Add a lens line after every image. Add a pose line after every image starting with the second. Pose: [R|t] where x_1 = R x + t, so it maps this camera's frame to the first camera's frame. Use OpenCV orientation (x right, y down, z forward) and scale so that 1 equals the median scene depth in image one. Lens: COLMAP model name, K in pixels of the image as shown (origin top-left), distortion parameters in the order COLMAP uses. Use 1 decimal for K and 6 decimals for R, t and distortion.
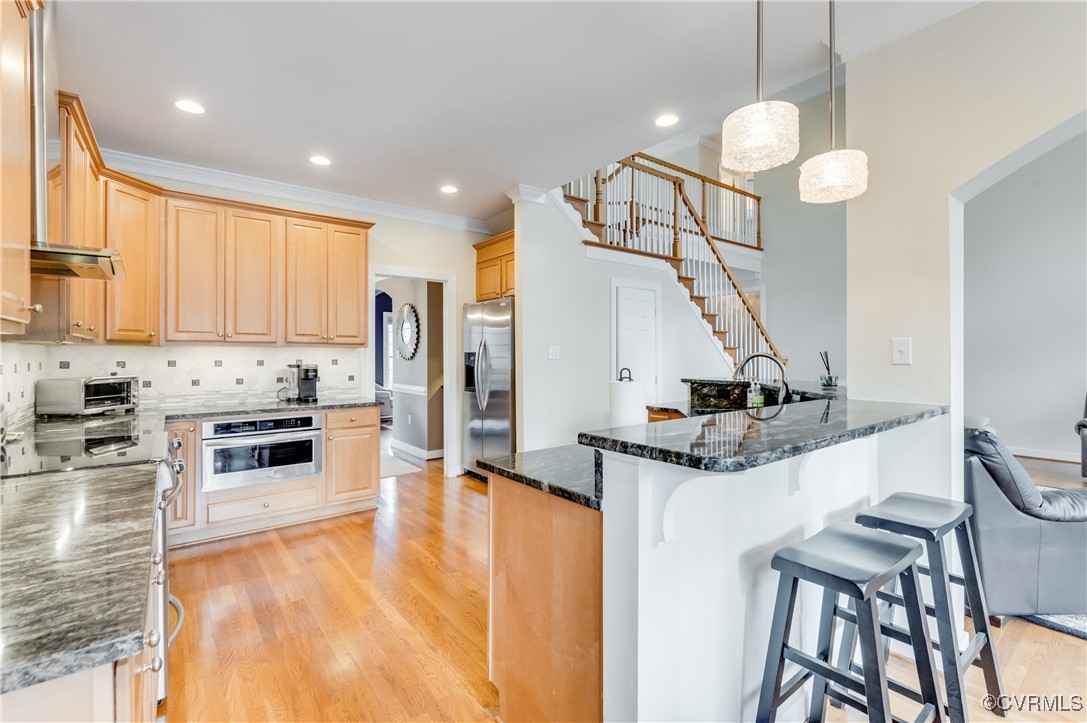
lens RADIAL K [[485.6, 0, 526.4], [0, 485.6, 352.1], [0, 0, 1]] dist [0.005761, -0.002329]
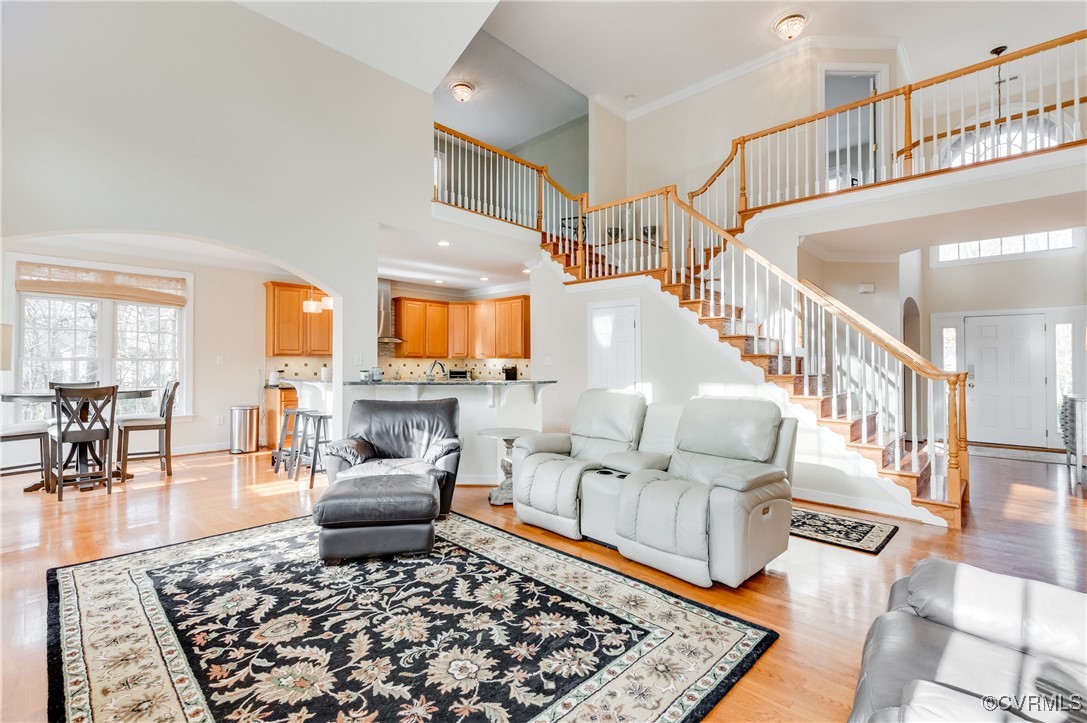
lens RADIAL K [[485.6, 0, 537.3], [0, 485.6, 358.4], [0, 0, 1]] dist [0.005761, -0.002329]
pose [[0.186289, -0.007825, -0.982464, 1.774998], [0.003733, 0.999967, -0.007257, 0.007597], [0.982488, -0.002316, 0.186312, 0.759509]]
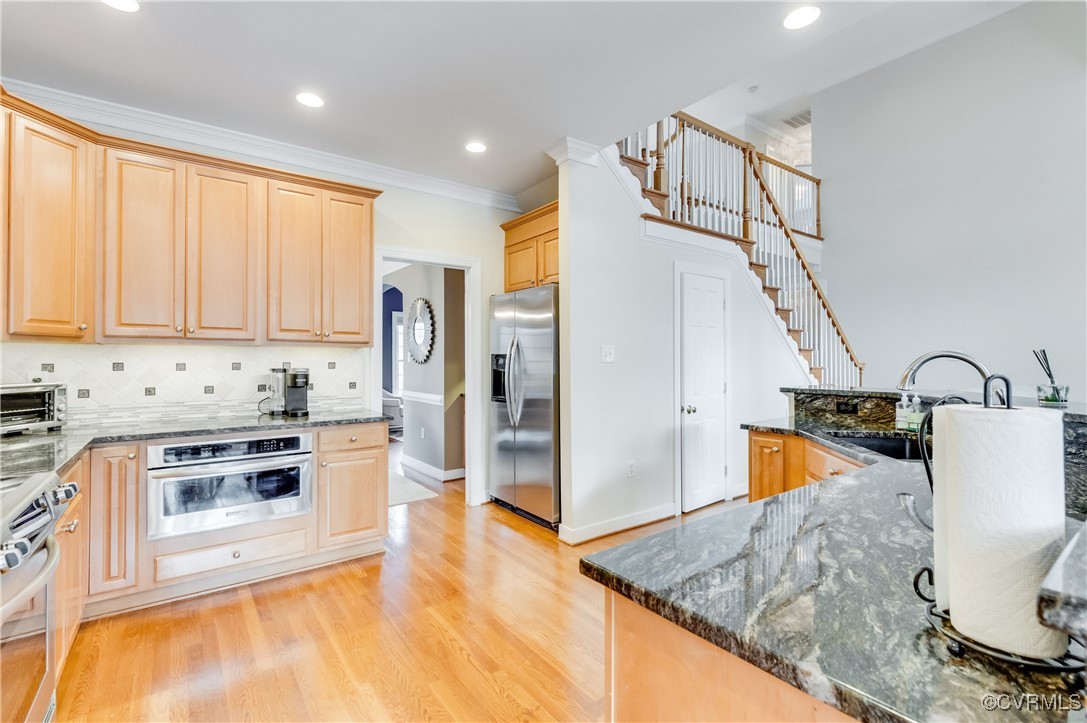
lens RADIAL K [[485.6, 0, 535.8], [0, 485.6, 356.4], [0, 0, 1]] dist [0.005761, -0.002329]
pose [[0.999997, 0.001841, 0.001810, -0.065849], [-0.001839, 0.999998, -0.001271, 0.006681], [-0.001812, 0.001268, 0.999998, 0.219678]]
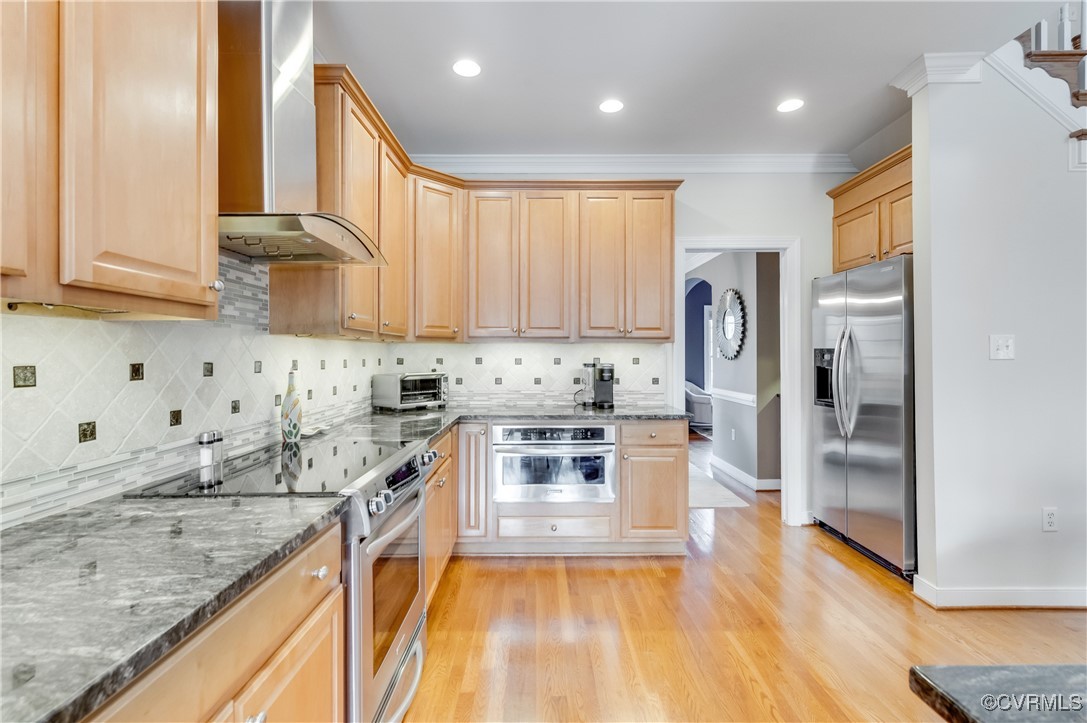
lens RADIAL K [[485.6, 0, 546.3], [0, 485.6, 353.2], [0, 0, 1]] dist [0.005761, -0.002329]
pose [[0.817566, -0.001472, -0.575834, -0.049945], [0.002024, 0.999998, 0.000317, 0.007585], [0.575832, -0.001424, 0.817567, 0.266709]]
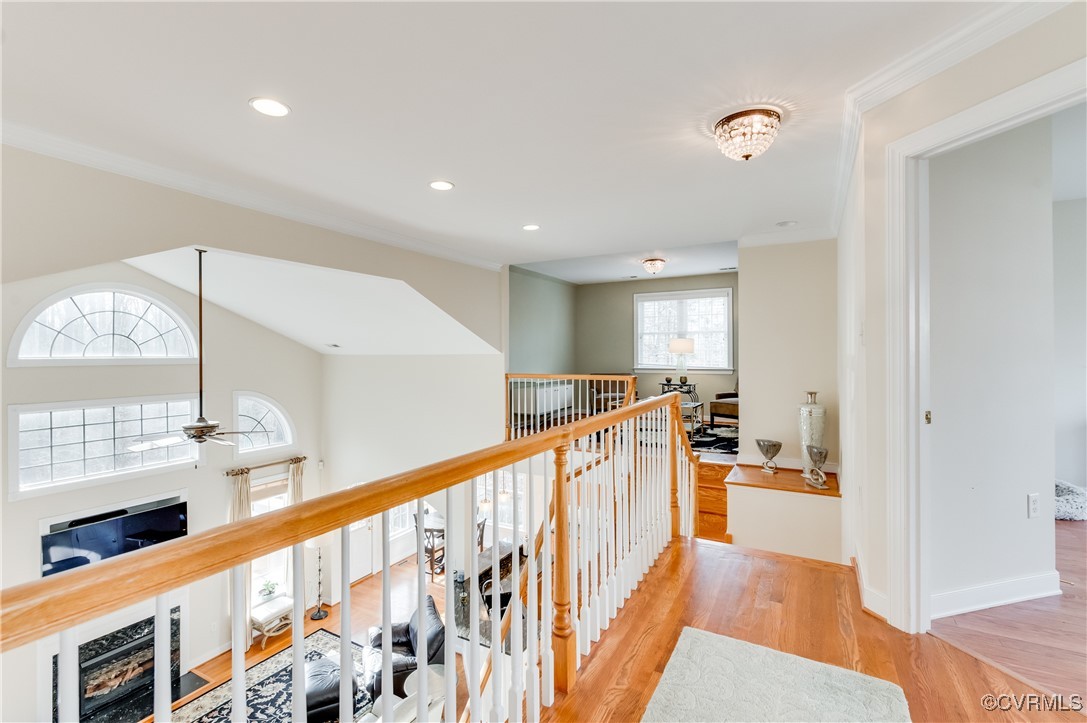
lens RADIAL K [[485.6, 0, 544.0], [0, 485.6, 354.7], [0, 0, 1]] dist [0.005761, -0.002329]
pose [[-0.897198, 0.000142, -0.441629, 0.962915], [0.003599, 0.999969, -0.006989, -0.773931], [0.441614, -0.007860, -0.897171, 2.348754]]
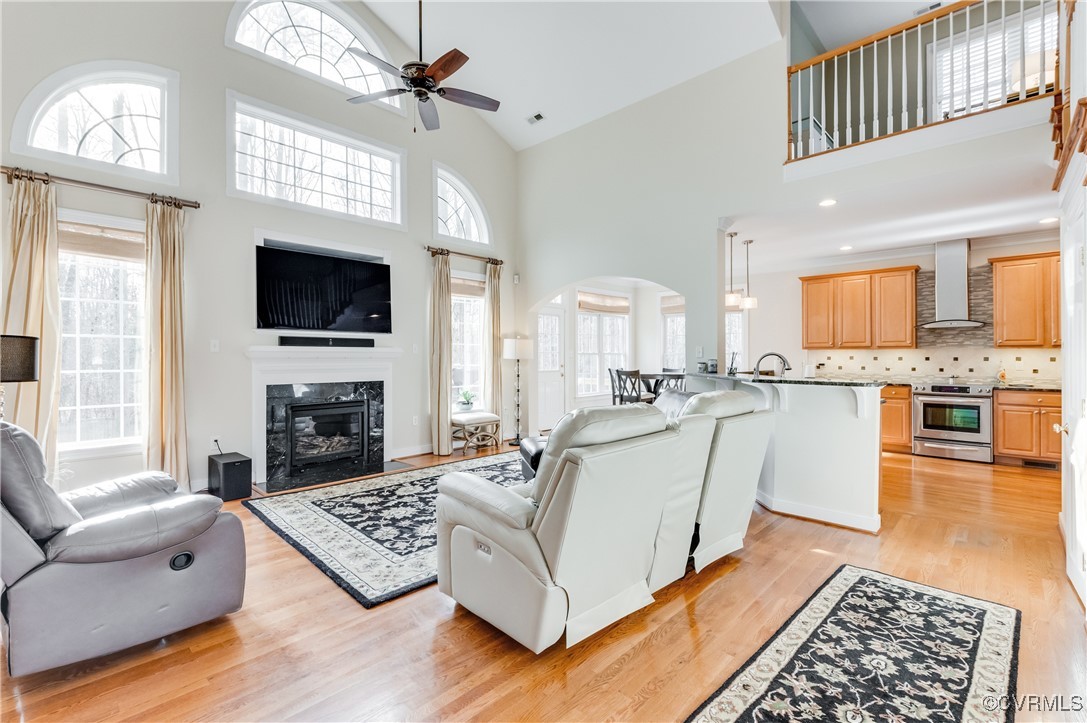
lens RADIAL K [[485.6, 0, 542.1], [0, 485.6, 353.8], [0, 0, 1]] dist [0.005761, -0.002329]
pose [[-0.983380, 0.001862, -0.181551, 1.143580], [0.003464, 0.999958, -0.008507, 0.012841], [0.181528, -0.008994, -0.983345, 1.817275]]
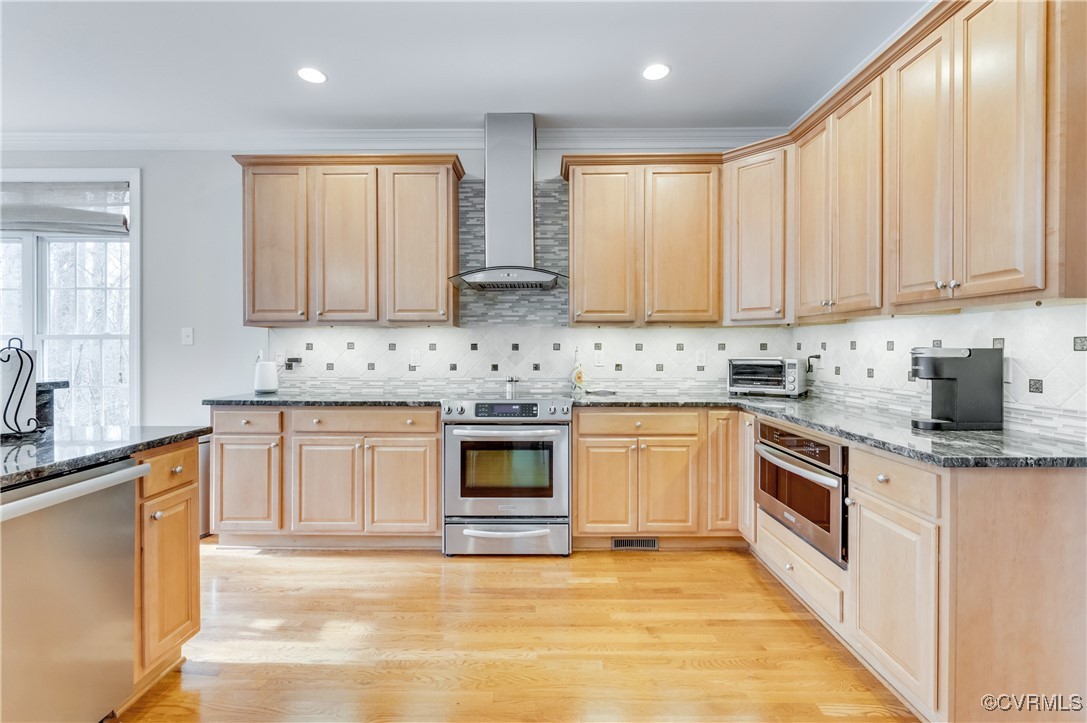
lens RADIAL K [[485.6, 0, 541.0], [0, 485.6, 351.8], [0, 0, 1]] dist [0.005761, -0.002329]
pose [[-0.591569, 0.006974, -0.806224, 0.153625], [0.005738, 0.999974, 0.004440, 0.026266], [0.806234, -0.002000, -0.591594, 1.011593]]
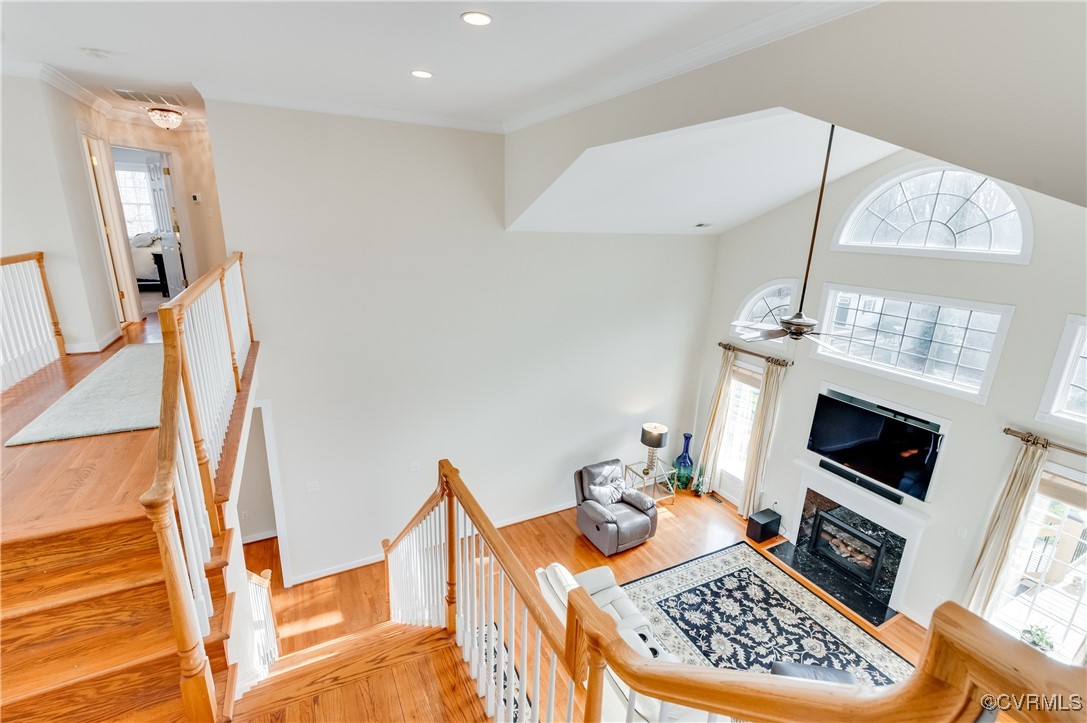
lens RADIAL K [[485.6, 0, 538.5], [0, 485.6, 356.5], [0, 0, 1]] dist [0.005761, -0.002329]
pose [[0.143075, -0.266754, 0.953085, -0.084139], [-0.042075, 0.960483, 0.275140, -0.821659], [-0.988817, -0.079467, 0.126198, 1.236296]]
